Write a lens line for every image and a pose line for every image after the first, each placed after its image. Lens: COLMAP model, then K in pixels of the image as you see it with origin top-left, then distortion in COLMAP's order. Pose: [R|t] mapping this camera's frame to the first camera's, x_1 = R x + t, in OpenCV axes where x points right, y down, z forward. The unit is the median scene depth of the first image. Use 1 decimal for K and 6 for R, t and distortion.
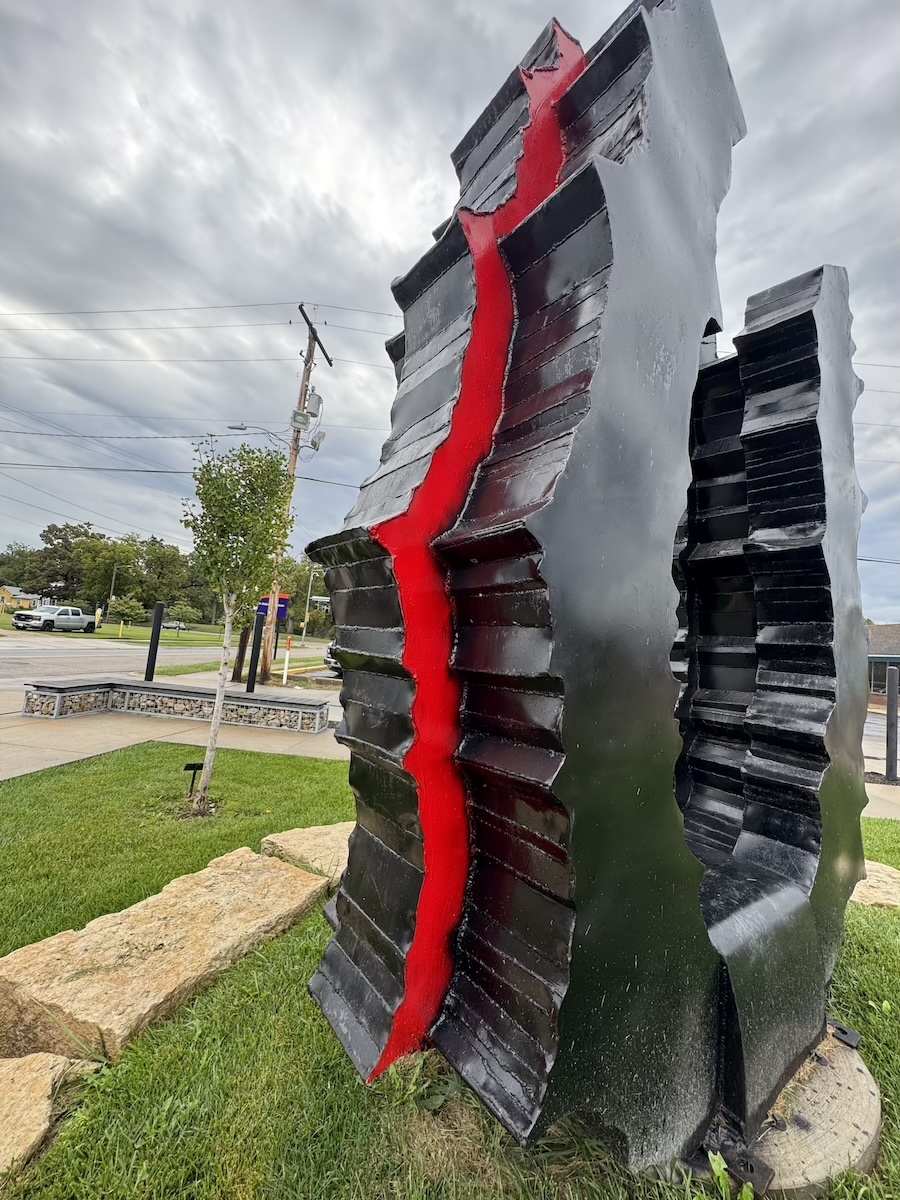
lens RADIAL K [[480.1, 0, 454.0], [0, 480.1, 600.1], [0, 0, 1]] dist [0.002070, 0.000080]
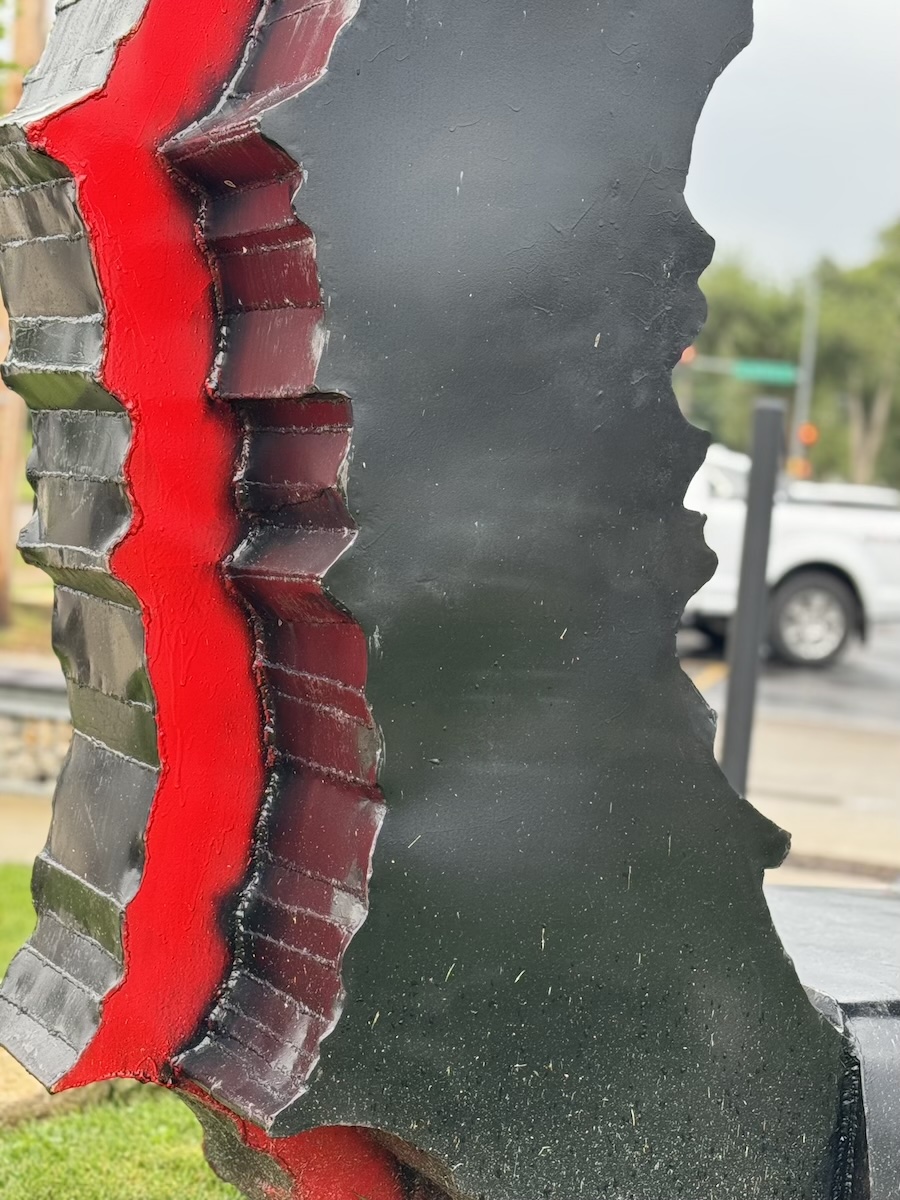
lens RADIAL K [[2409.7, 0, 449.6], [0, 2409.7, 601.2], [0, 0, 1]] dist [0.142265, 0.000000]
pose [[0.982014, 0.012636, -0.188386, 0.744432], [0.013126, 0.990775, 0.134883, 0.015372], [0.188352, -0.134930, 0.972788, -1.511718]]
